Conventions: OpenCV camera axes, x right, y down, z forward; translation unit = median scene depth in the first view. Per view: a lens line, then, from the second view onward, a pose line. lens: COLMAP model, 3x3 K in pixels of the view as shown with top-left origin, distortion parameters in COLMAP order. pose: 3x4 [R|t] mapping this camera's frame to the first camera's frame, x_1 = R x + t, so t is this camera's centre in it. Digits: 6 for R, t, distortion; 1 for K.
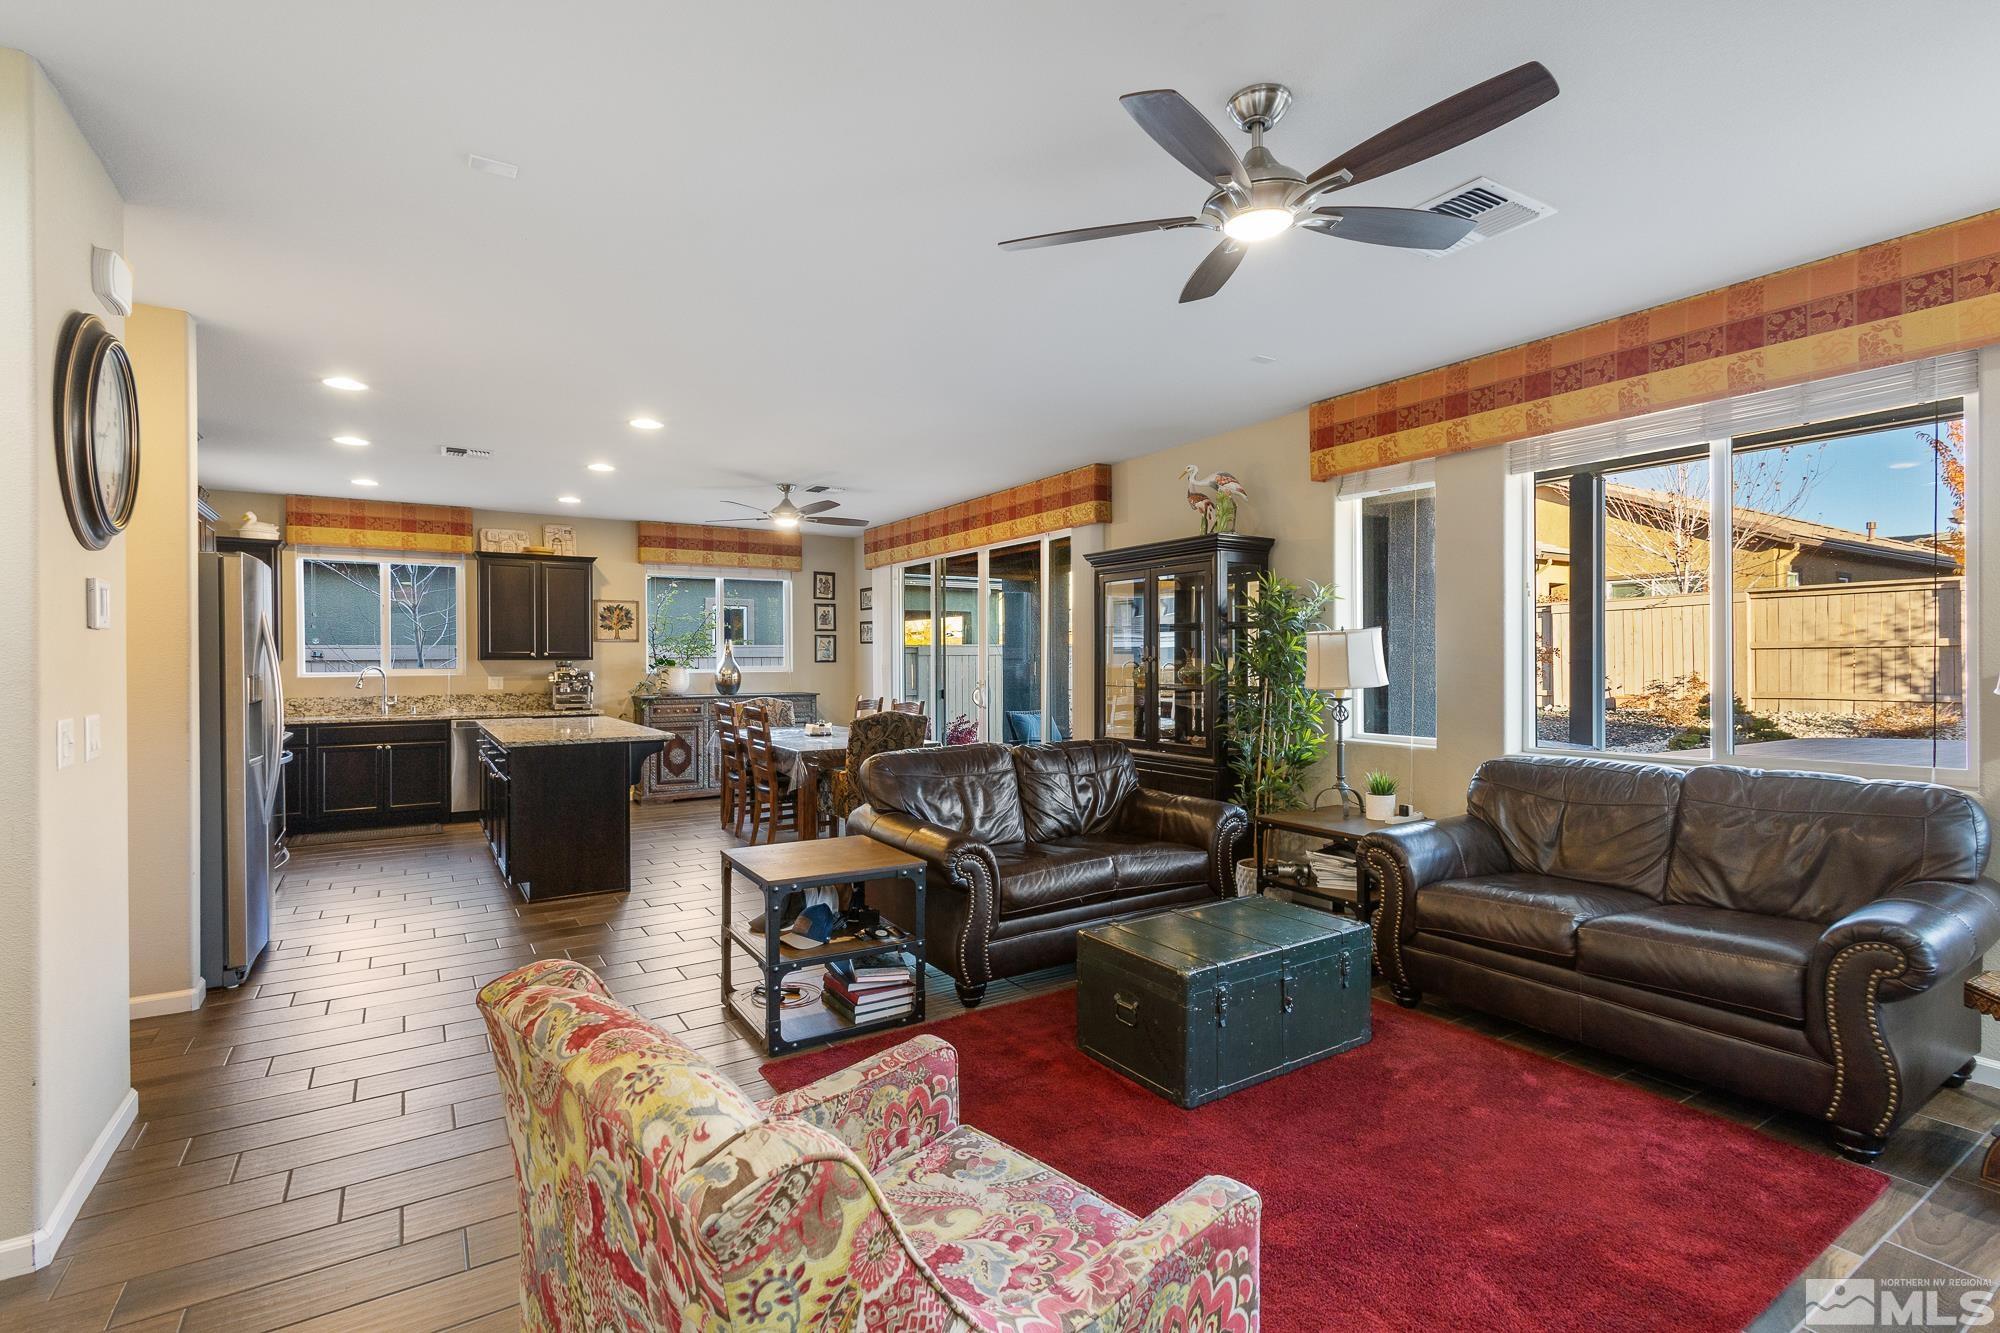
lens RADIAL K [[923.7, 0, 998.2], [0, 923.7, 667.2], [0, 0, 1]] dist [0.014665, -0.006867]
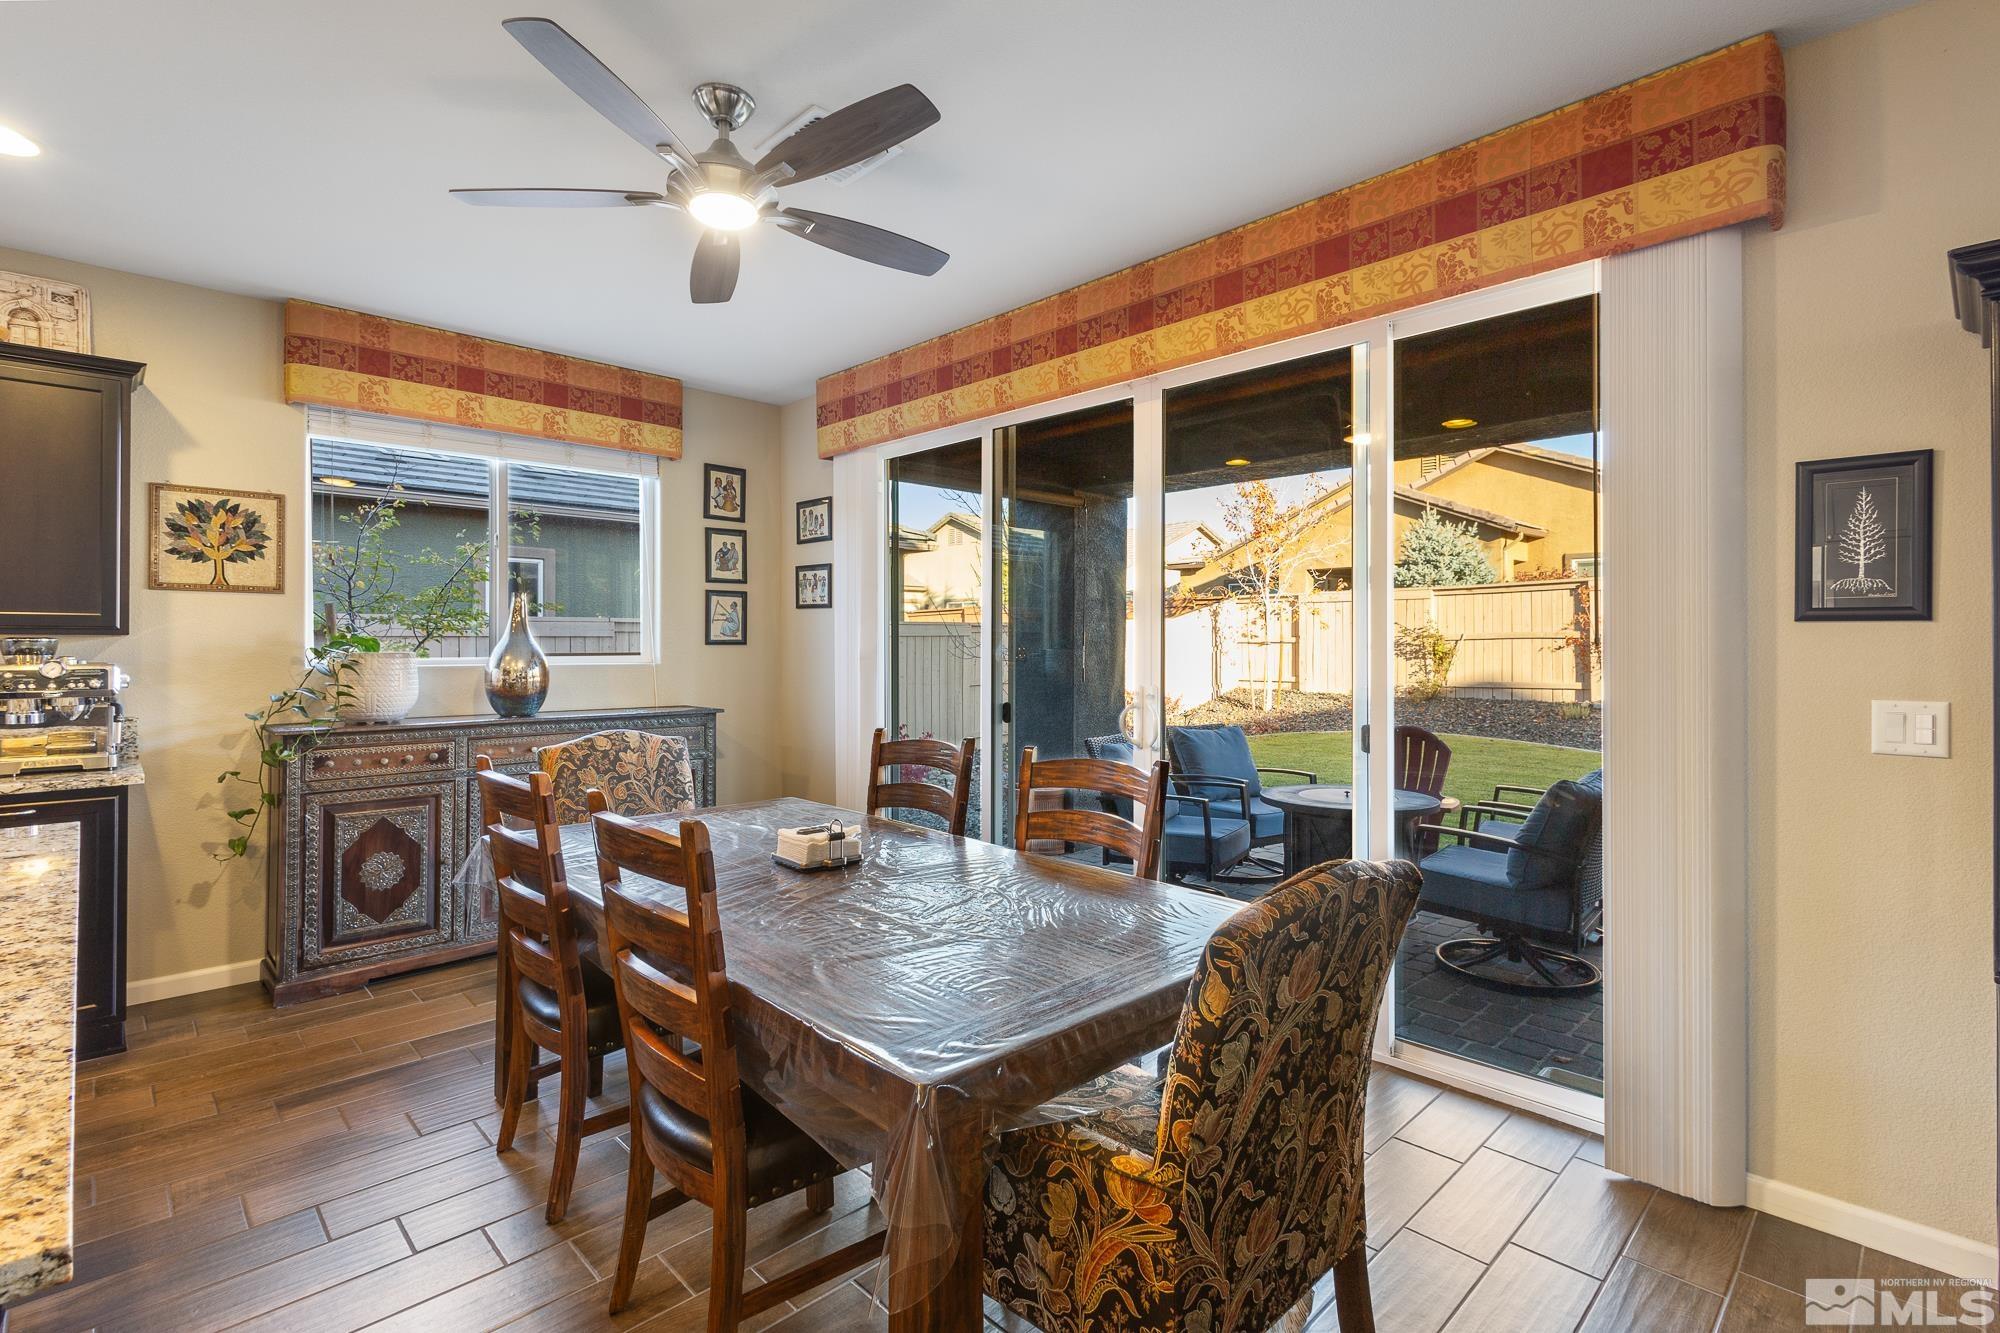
lens RADIAL K [[923.7, 0, 999.9], [0, 923.7, 642.7], [0, 0, 1]] dist [0.014665, -0.006867]
pose [[0.980004, 0.007228, 0.198844, -0.158613], [-0.006017, 0.999960, -0.006689, -0.004337], [-0.198885, 0.005359, 0.980008, 0.534936]]
